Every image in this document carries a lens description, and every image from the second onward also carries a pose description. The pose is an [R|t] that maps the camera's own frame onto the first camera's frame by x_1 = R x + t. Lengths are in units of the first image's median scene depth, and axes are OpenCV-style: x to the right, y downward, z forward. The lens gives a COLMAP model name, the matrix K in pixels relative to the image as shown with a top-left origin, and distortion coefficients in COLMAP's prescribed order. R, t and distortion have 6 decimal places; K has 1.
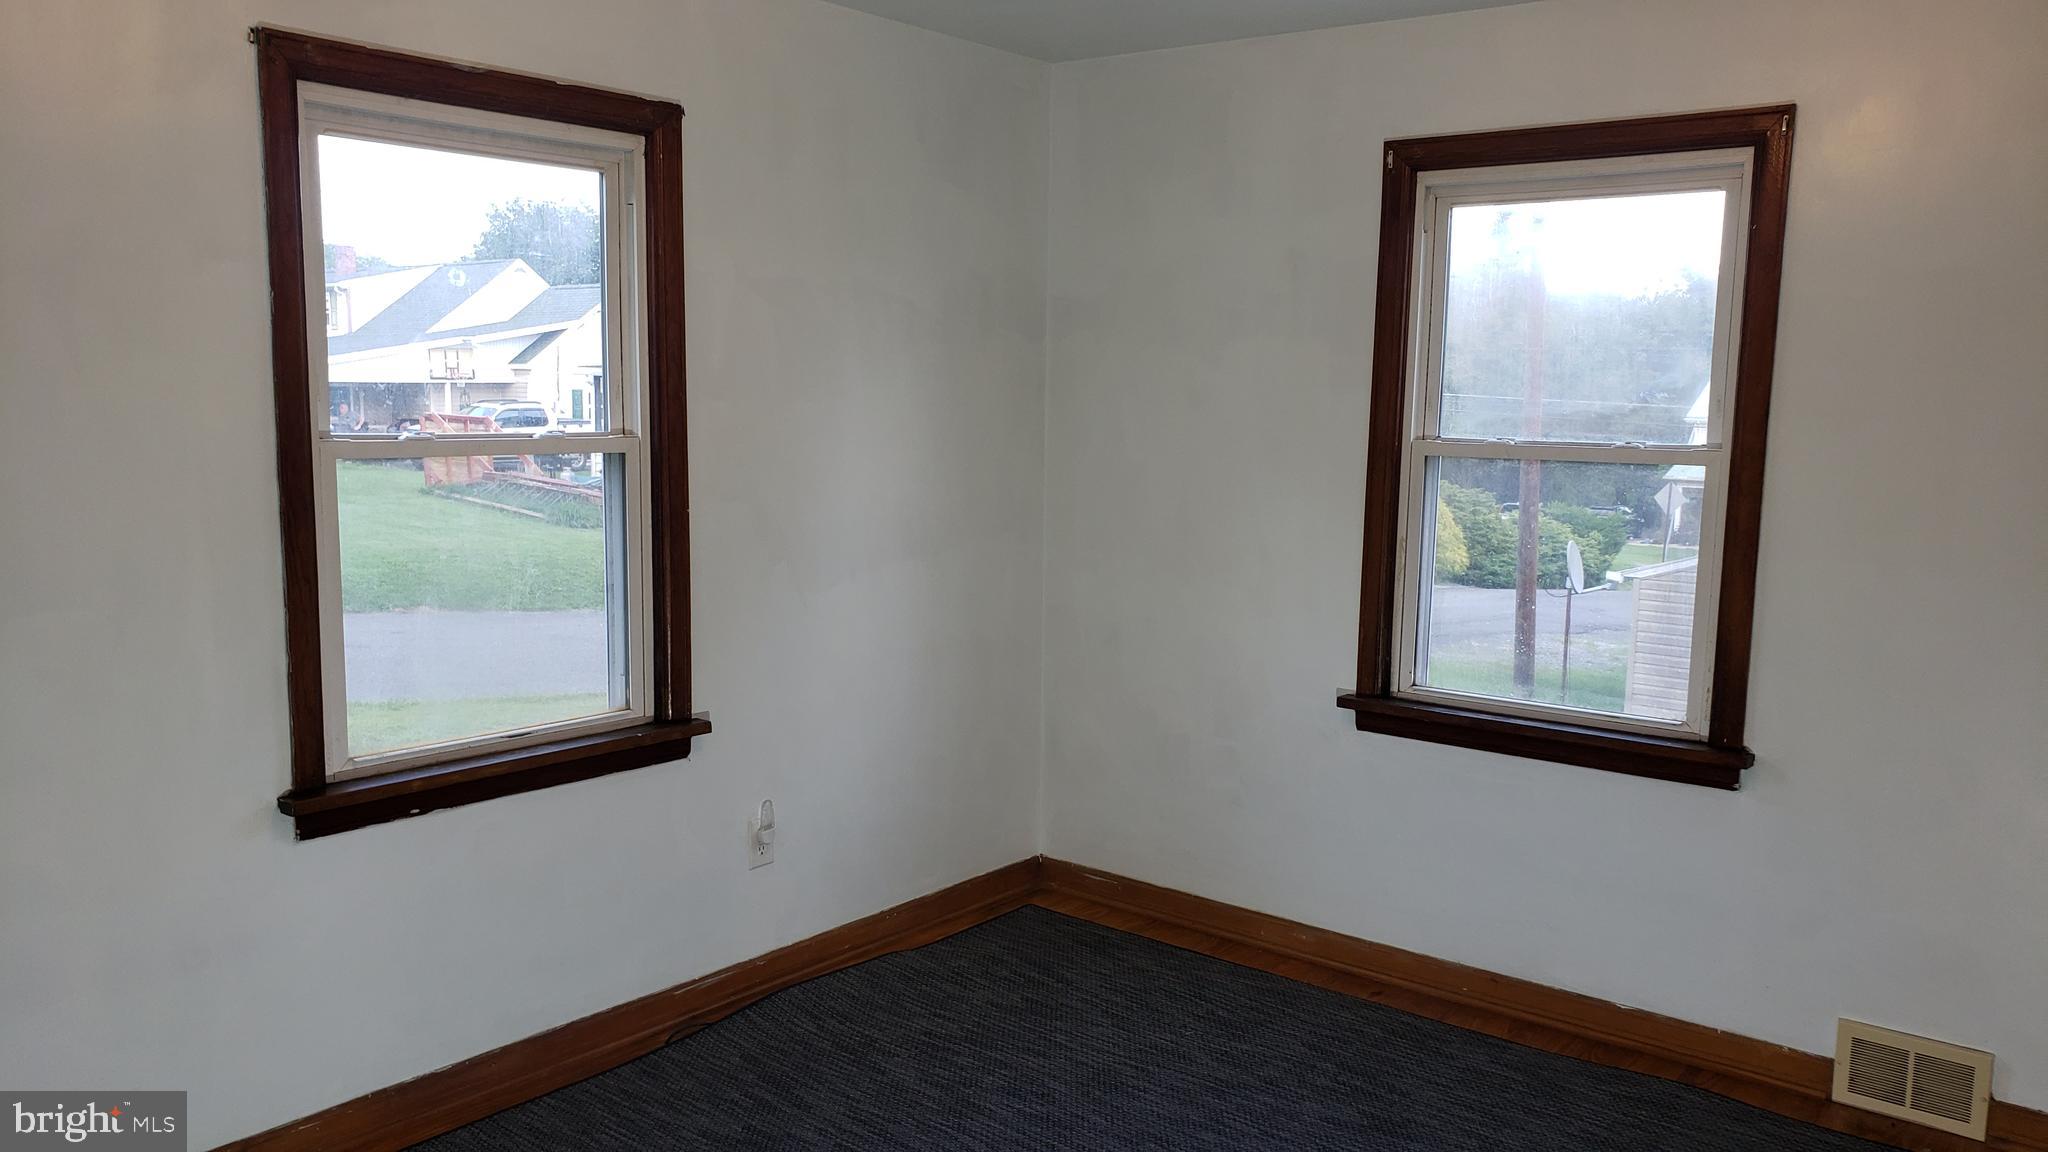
lens RADIAL K [[1649.0, 0, 977.8], [0, 1649.0, 588.9], [0, 0, 1]] dist [0.059199, -0.039318]
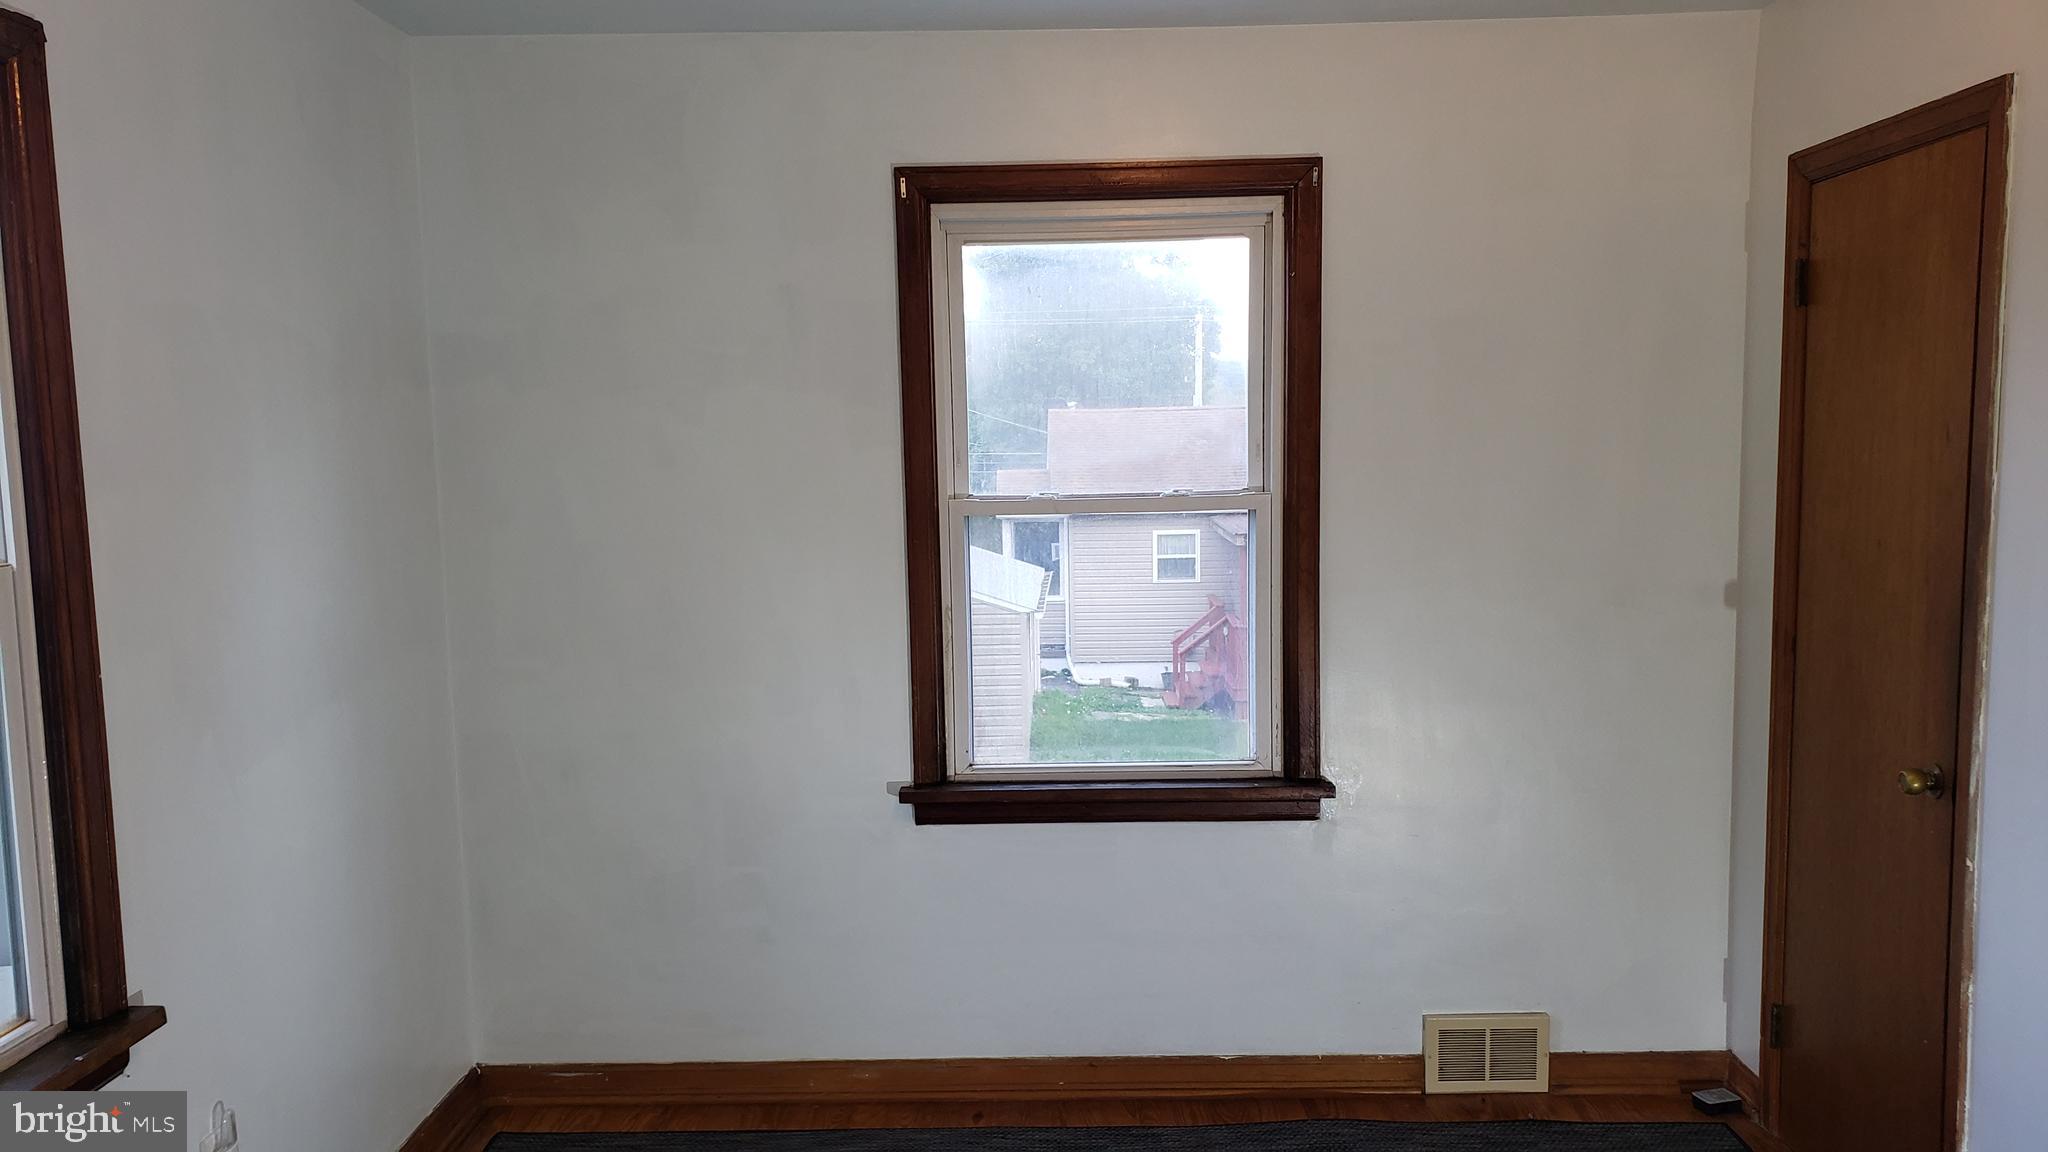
lens RADIAL K [[1649.0, 0, 1018.2], [0, 1649.0, 580.4], [0, 0, 1]] dist [0.059199, -0.039318]
pose [[0.773404, -0.089025, 0.627632, -0.286570], [0.111443, 0.993764, 0.003632, -0.044901], [-0.624041, 0.067136, 0.778502, 0.283554]]
